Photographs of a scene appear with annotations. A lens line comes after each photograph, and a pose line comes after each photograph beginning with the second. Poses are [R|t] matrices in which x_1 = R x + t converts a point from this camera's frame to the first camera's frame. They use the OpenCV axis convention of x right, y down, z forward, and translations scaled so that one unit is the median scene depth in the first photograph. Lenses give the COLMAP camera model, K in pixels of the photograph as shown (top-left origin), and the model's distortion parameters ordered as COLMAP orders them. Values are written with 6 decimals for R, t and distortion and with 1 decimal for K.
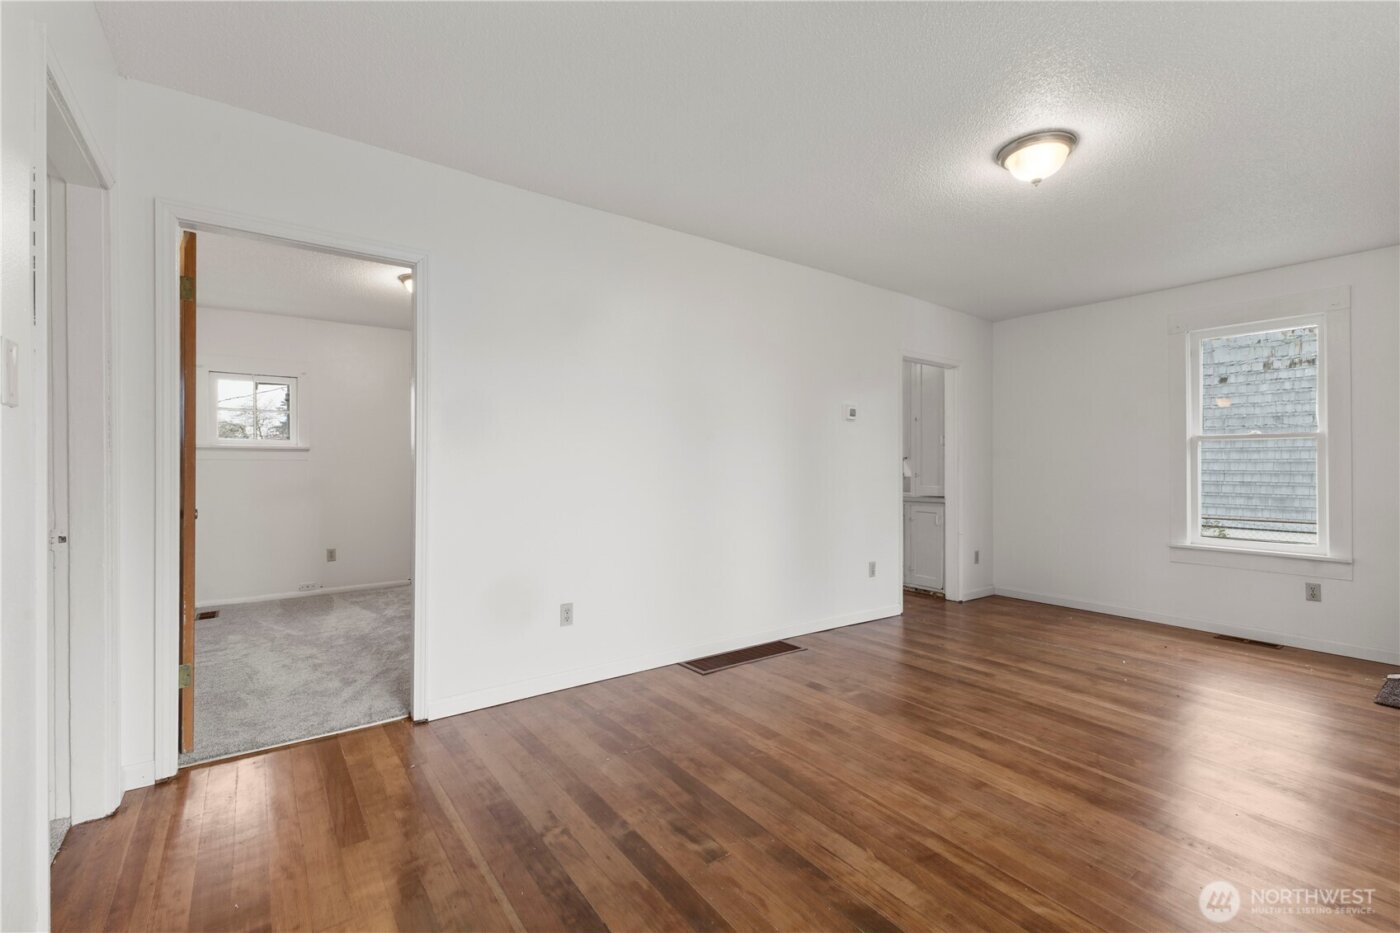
lens RADIAL K [[612.9, 0, 699.2], [0, 612.9, 461.9], [0, 0, 1]] dist [0.002163, -0.000167]
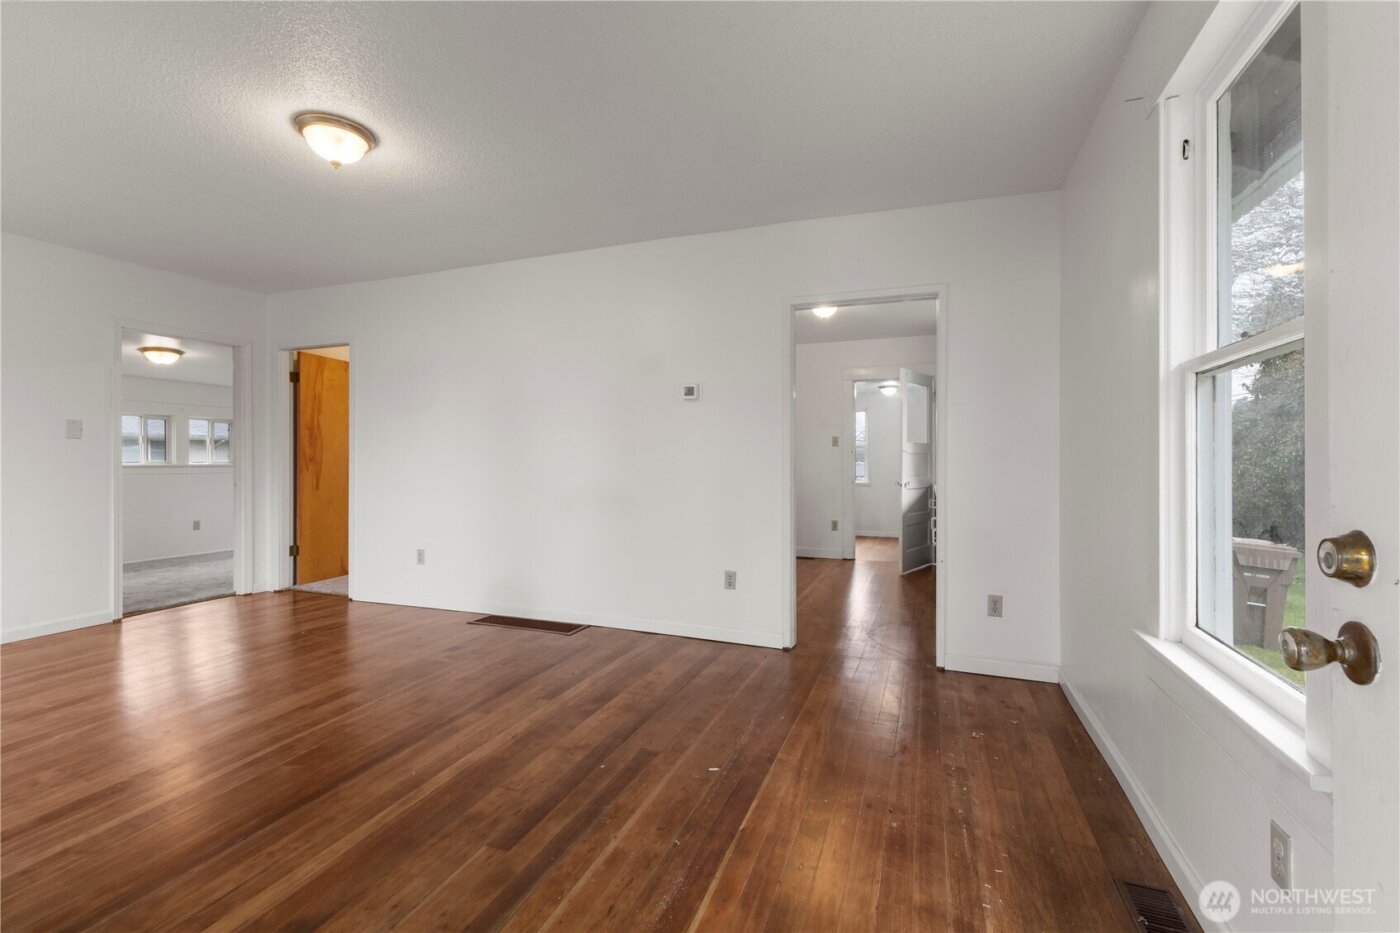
lens RADIAL K [[612.9, 0, 699.2], [0, 612.9, 461.9], [0, 0, 1]] dist [0.002163, -0.000167]
pose [[0.548484, 0.000140, -0.836161, 1.488331], [0.004996, 0.999982, 0.003445, 0.023352], [0.836146, -0.006067, 0.548473, 0.820871]]
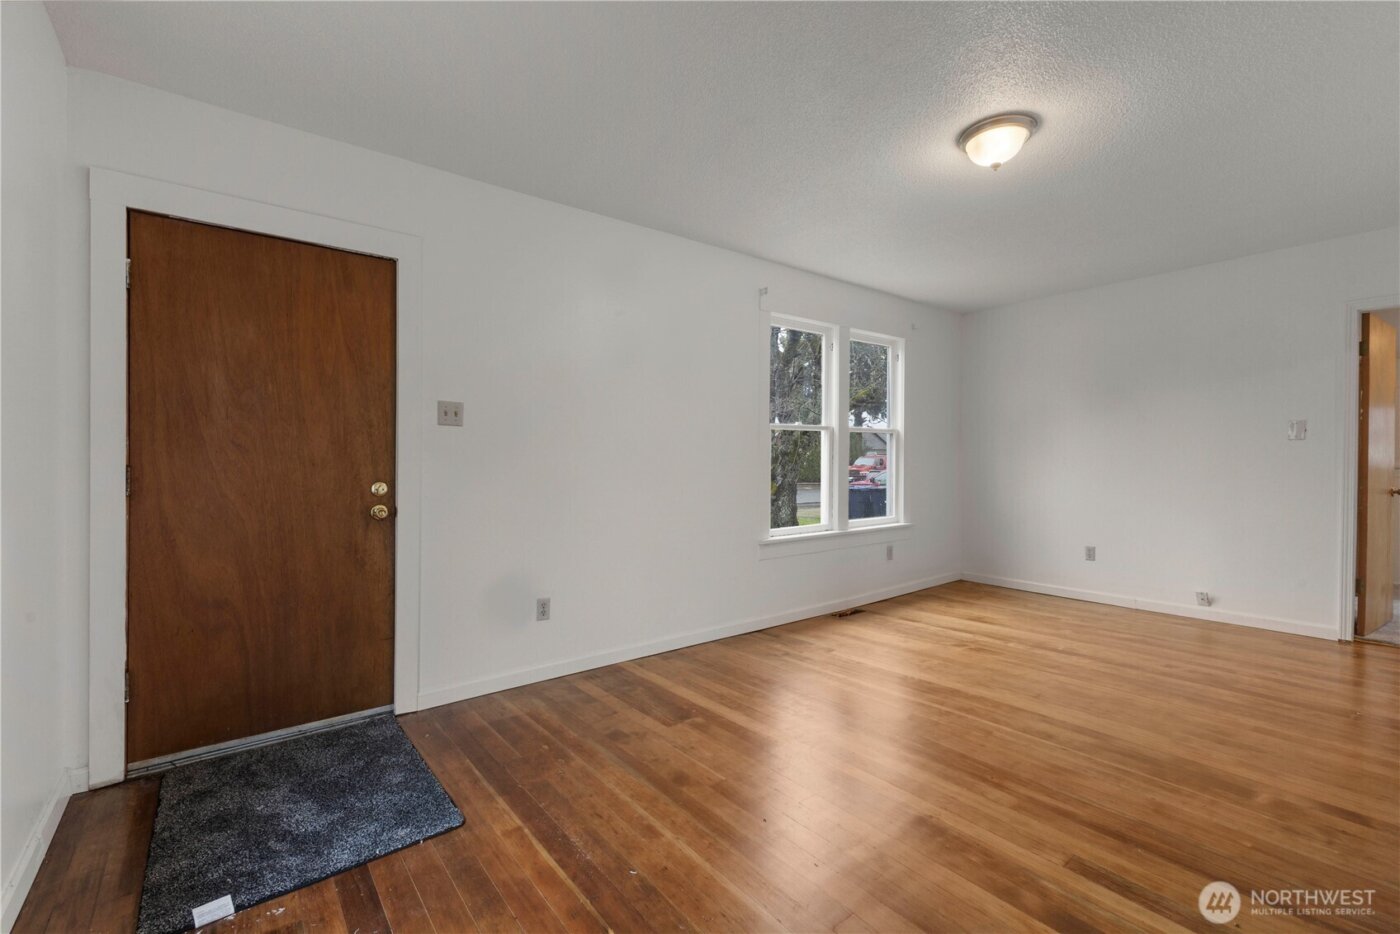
lens RADIAL K [[604.1, 0, 700.3], [0, 604.1, 464.2], [0, 0, 1]] dist [-0.000802, -0.000201]
pose [[-0.999593, -0.004253, -0.028224, 0.916548], [-0.004308, 0.999989, 0.001888, 0.021614], [0.028215, 0.002009, -0.999600, 1.707711]]
